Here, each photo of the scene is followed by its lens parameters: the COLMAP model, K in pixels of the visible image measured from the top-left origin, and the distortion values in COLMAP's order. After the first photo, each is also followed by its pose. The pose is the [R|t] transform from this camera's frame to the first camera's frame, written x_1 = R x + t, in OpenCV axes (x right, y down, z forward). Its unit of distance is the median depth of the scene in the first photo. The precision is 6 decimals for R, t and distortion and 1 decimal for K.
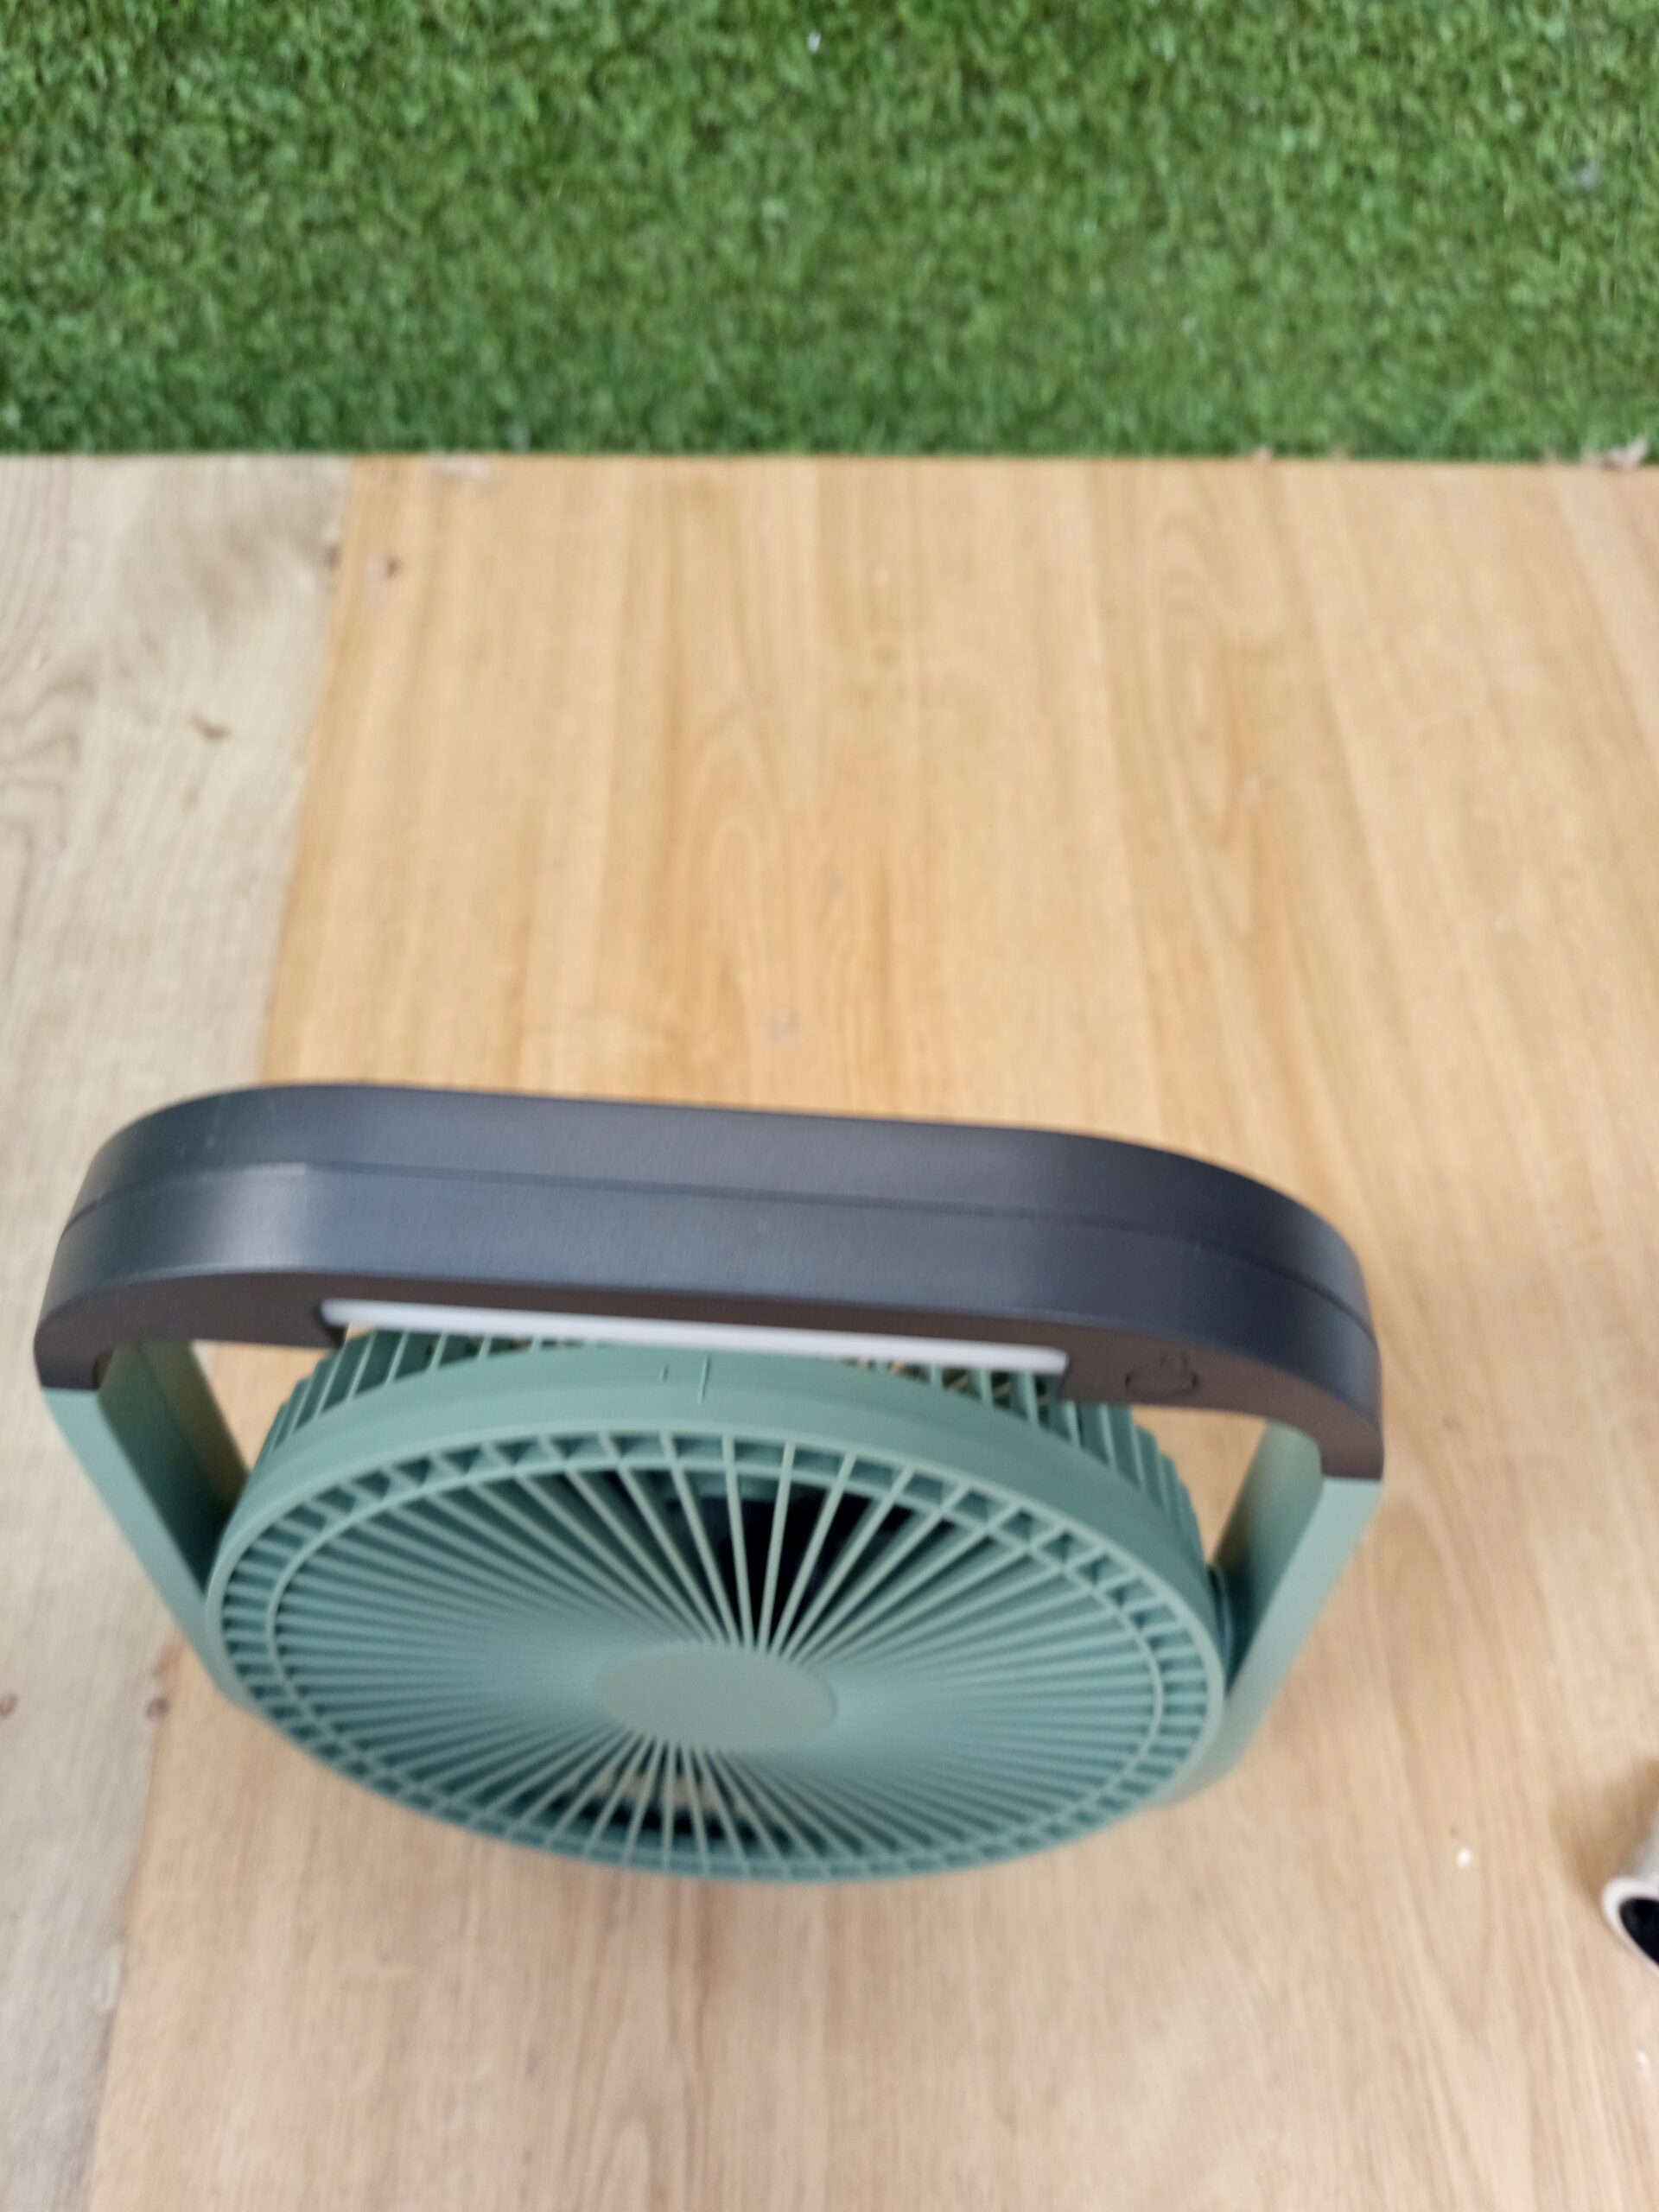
lens RADIAL K [[1596.2, 0, 819.2], [0, 1596.2, 1073.6], [0, 0, 1]] dist [-0.020576, 0.006554]
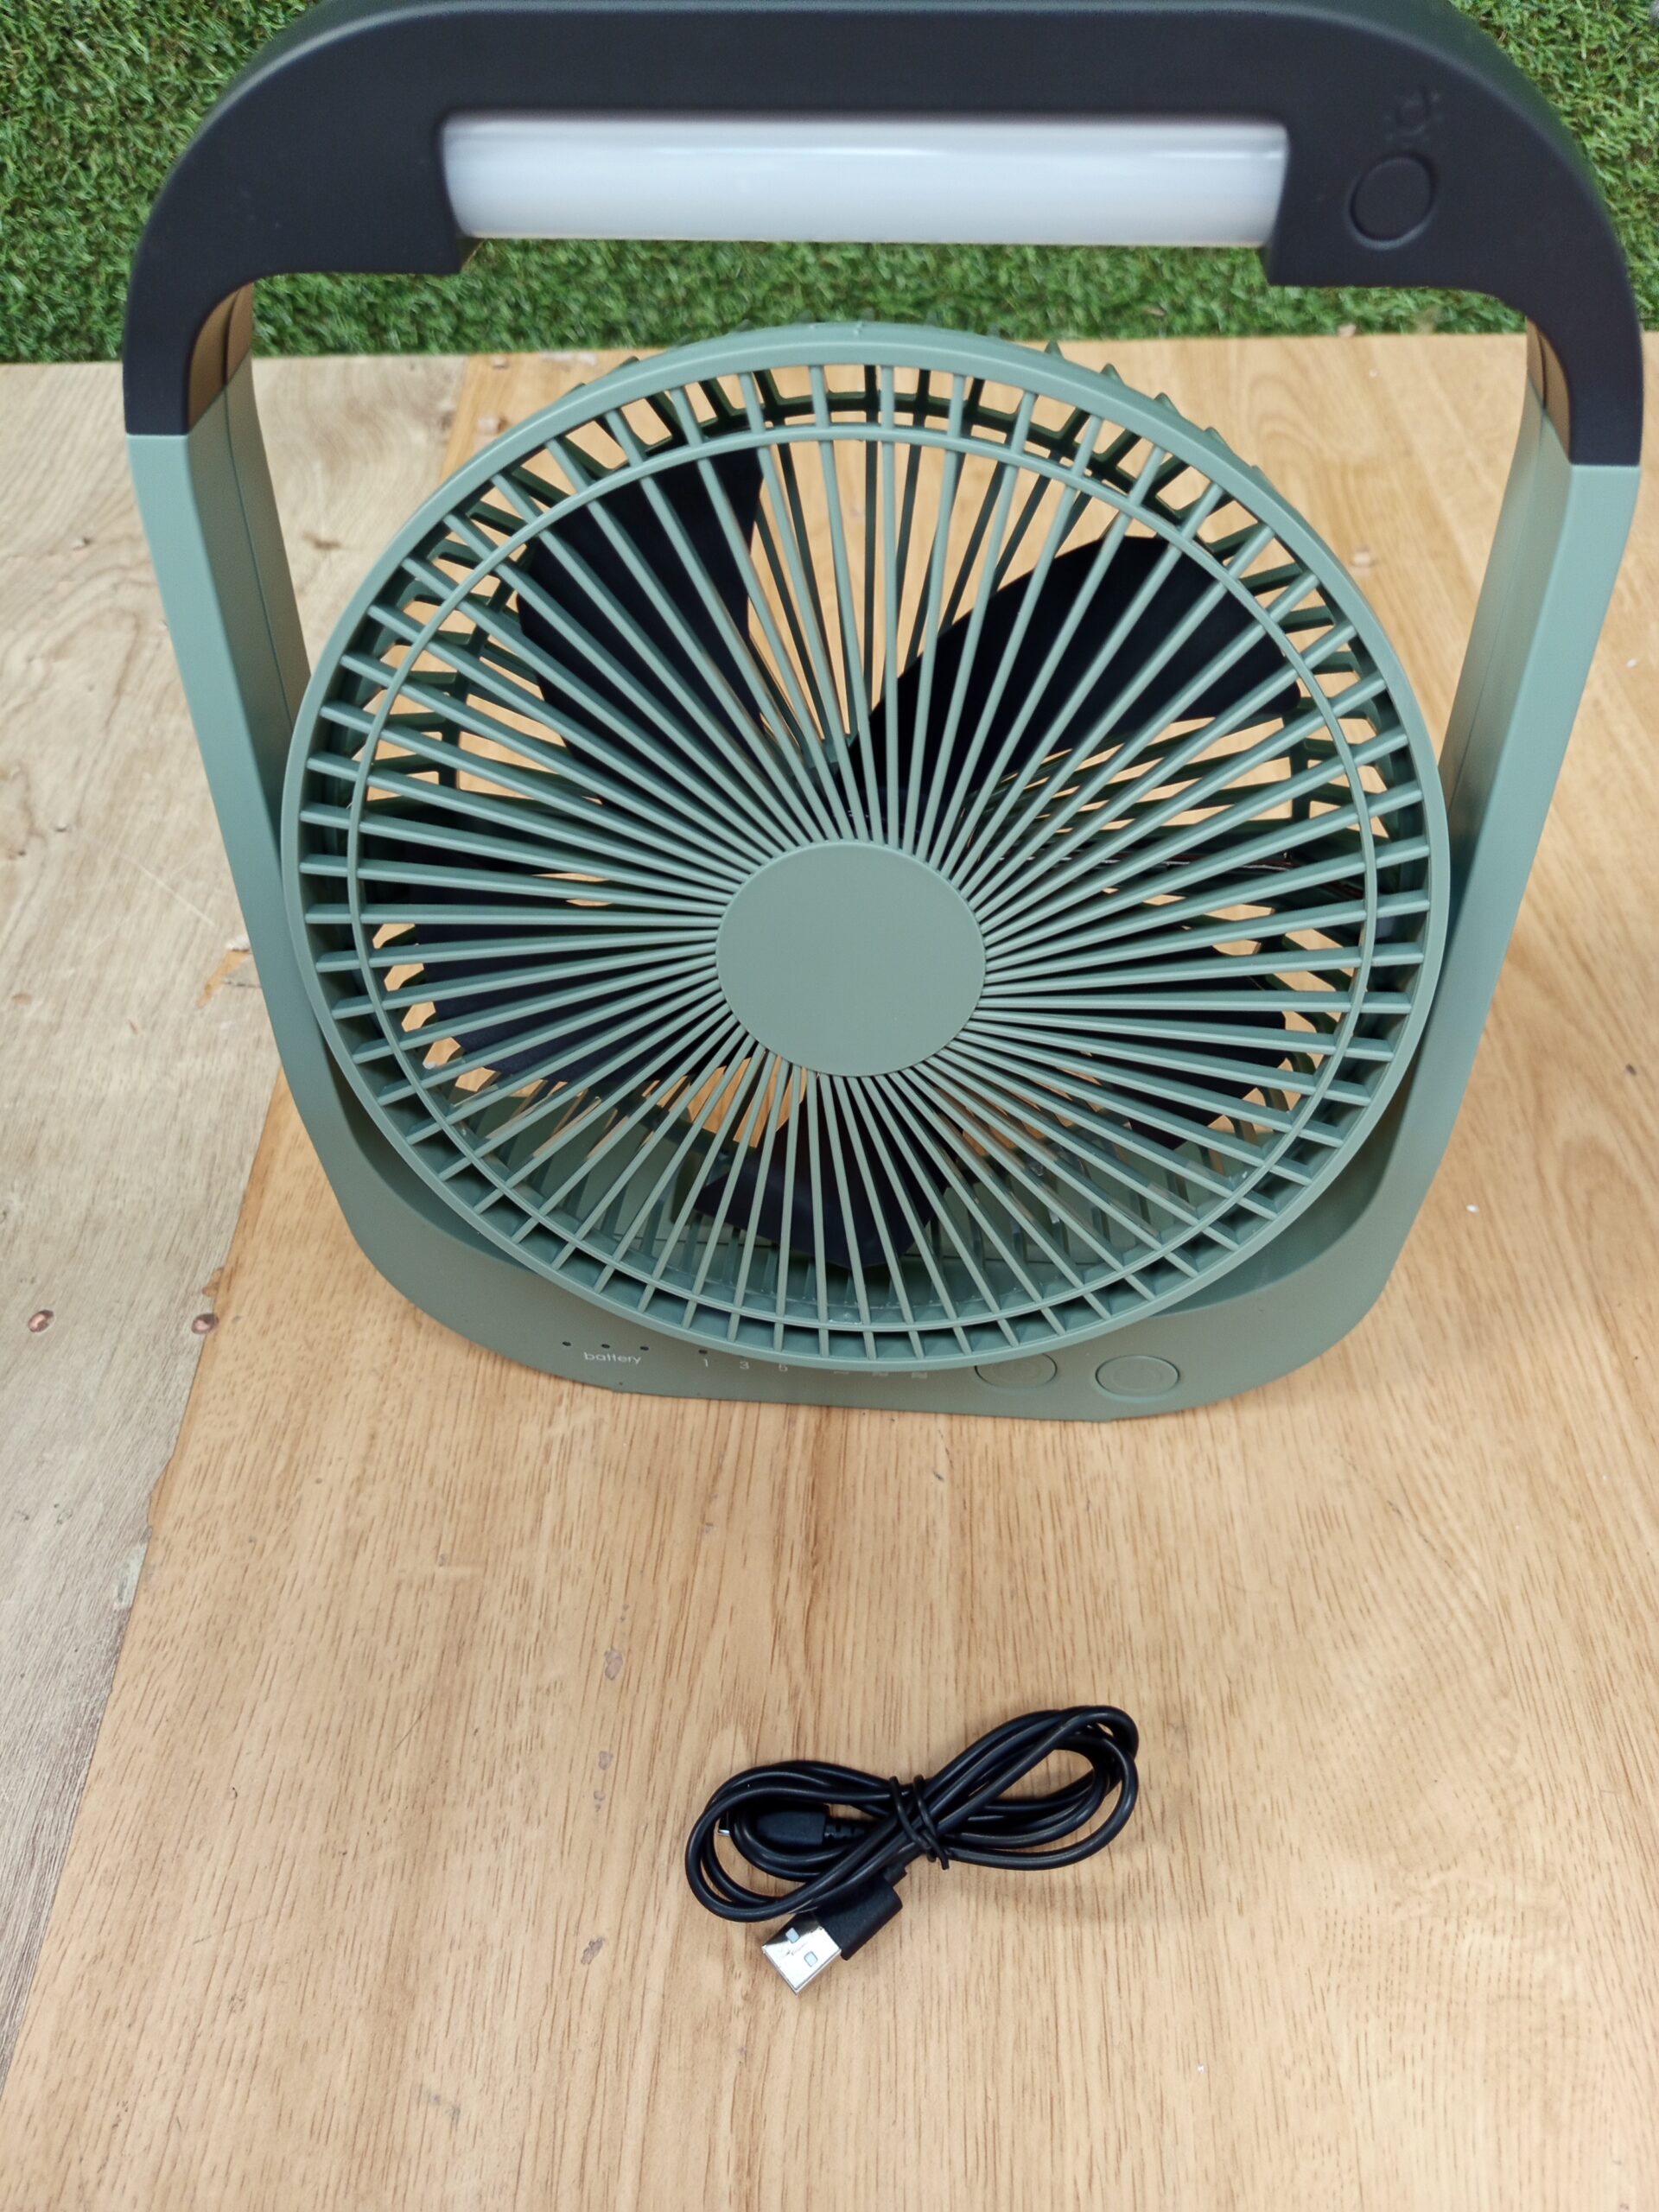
lens RADIAL K [[1555.9, 0, 829.8], [0, 1555.9, 1073.6], [0, 0, 1]] dist [0.004888, -0.004033]
pose [[0.999285, -0.001313, -0.037796, -0.029413], [-0.004684, 0.987406, -0.158138, 0.407904], [0.037527, 0.158202, 0.986693, 0.119298]]
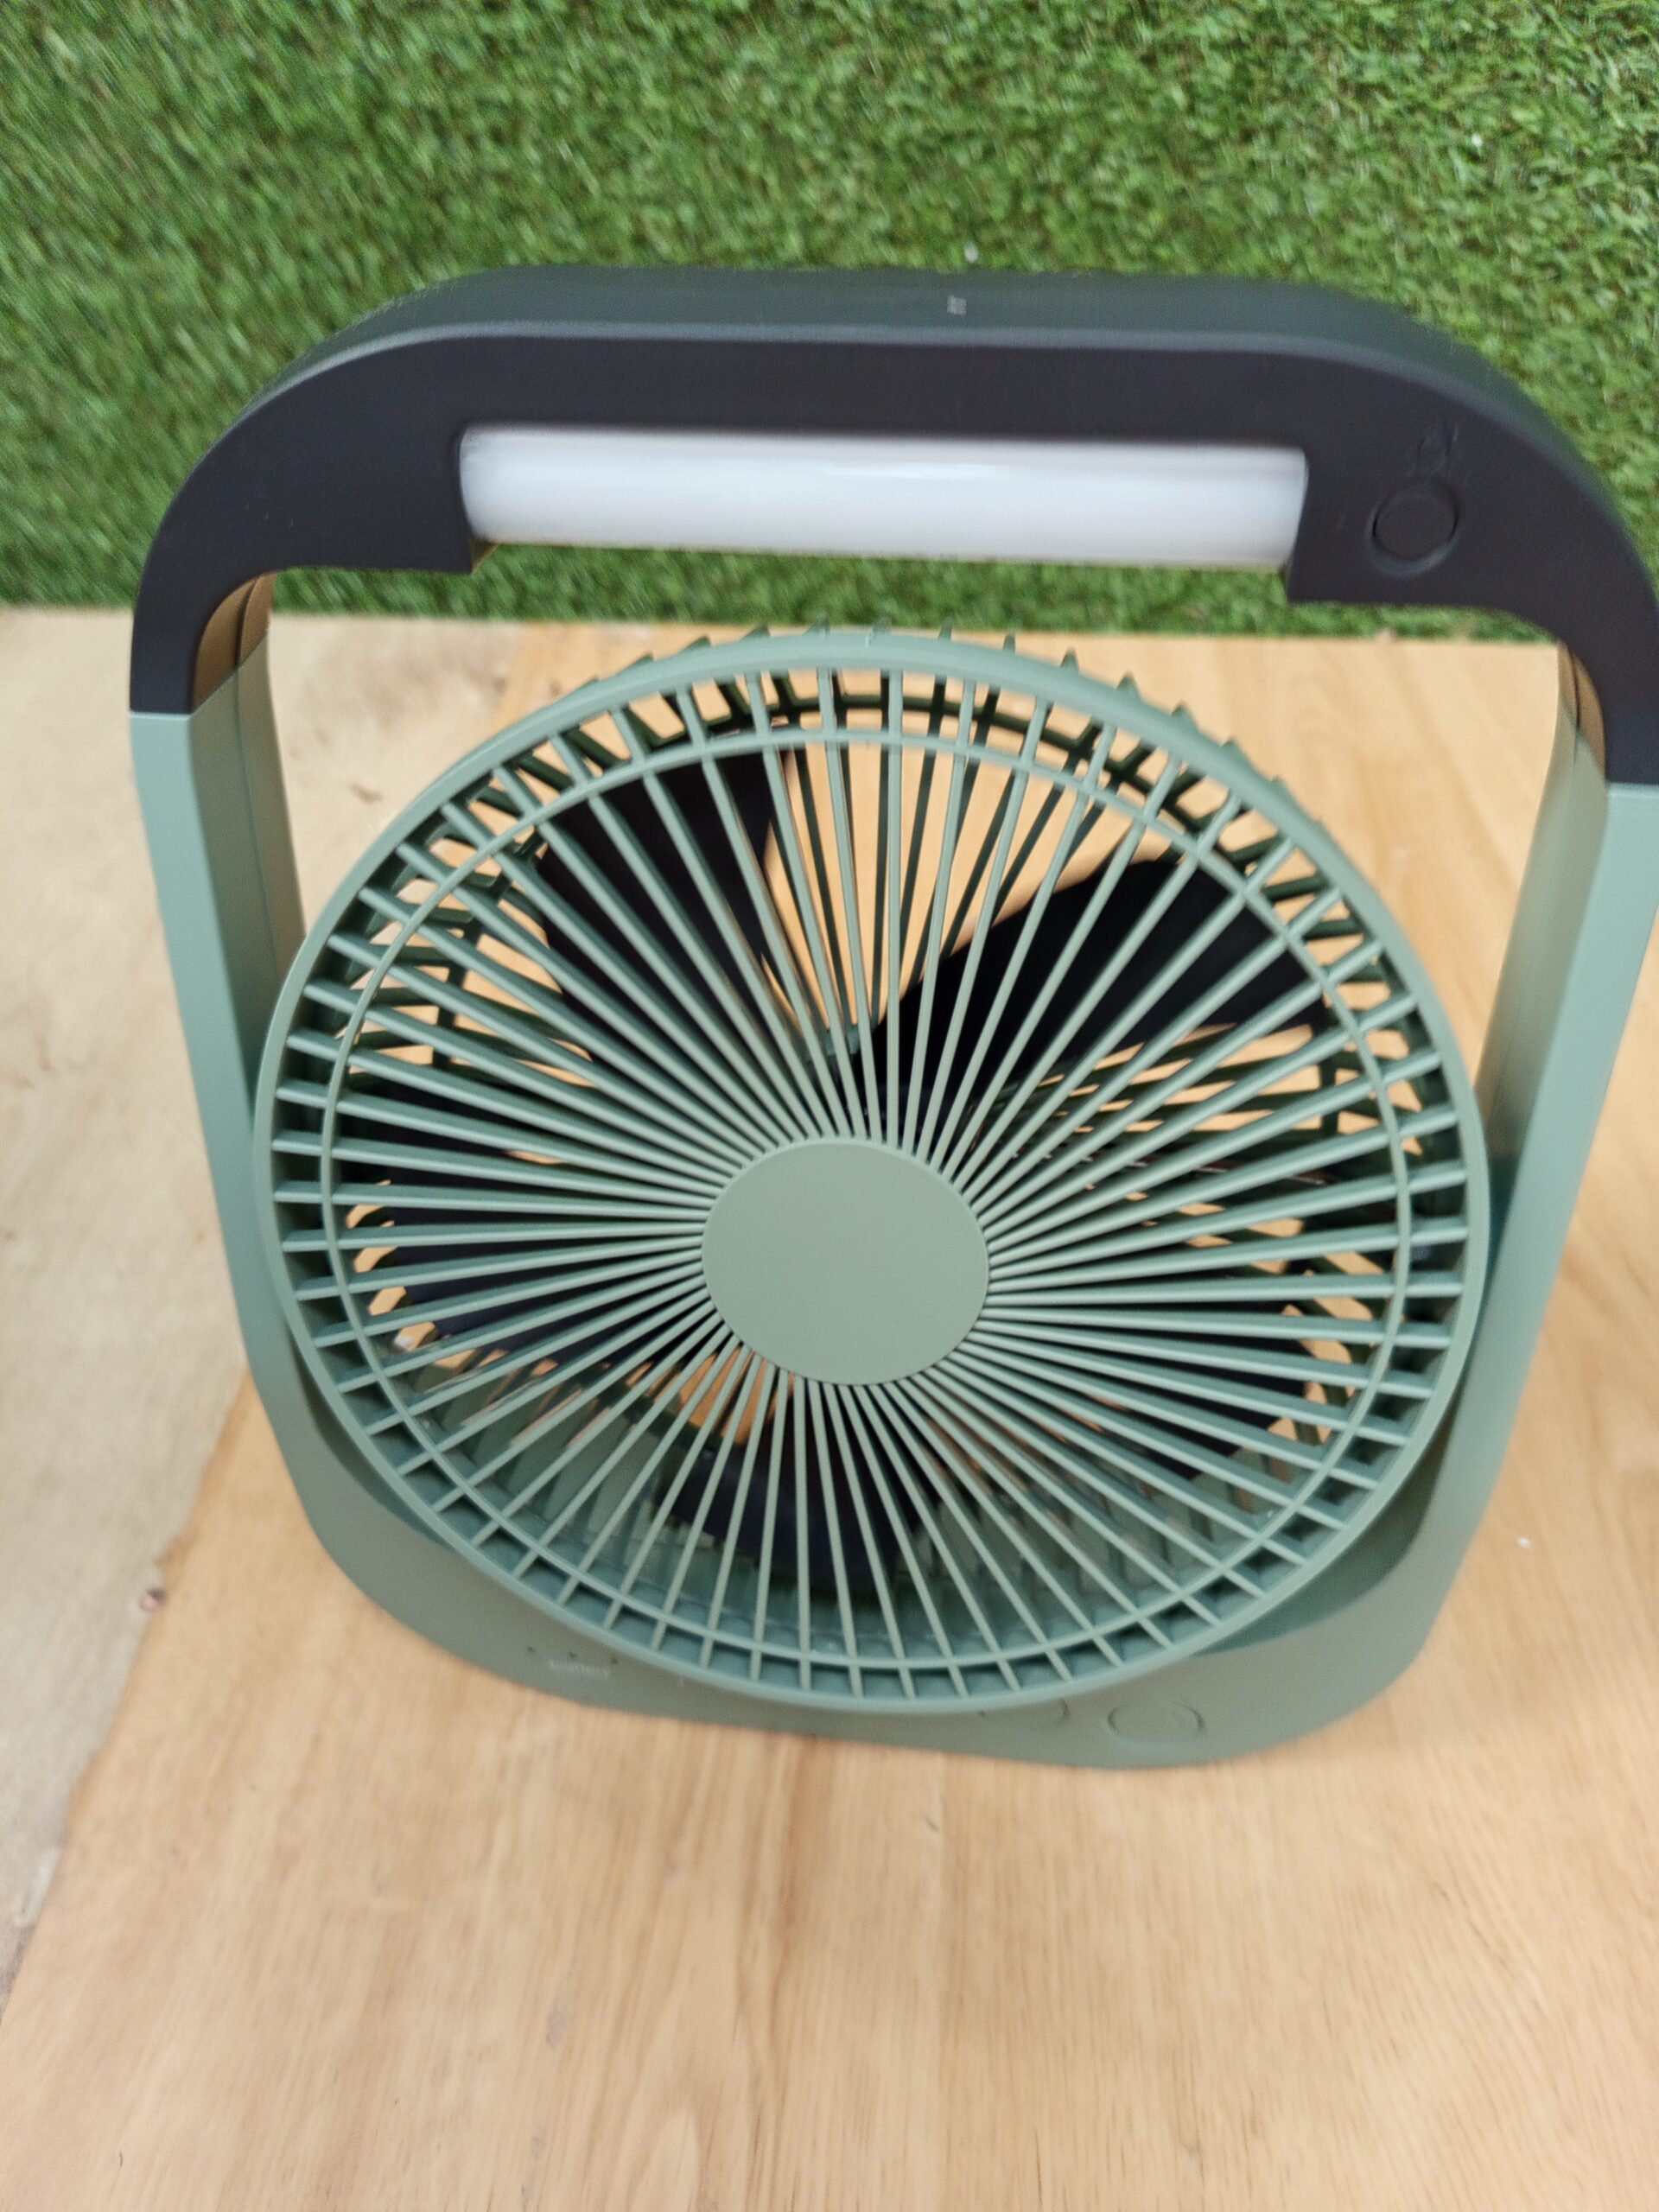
lens RADIAL K [[1596.2, 0, 819.2], [0, 1596.2, 1073.6], [0, 0, 1]] dist [-0.020576, 0.006554]
pose [[0.997082, 0.036921, -0.066810, -0.019773], [-0.056157, 0.947620, -0.314425, 0.390396], [0.051701, 0.317259, 0.946929, 0.134583]]
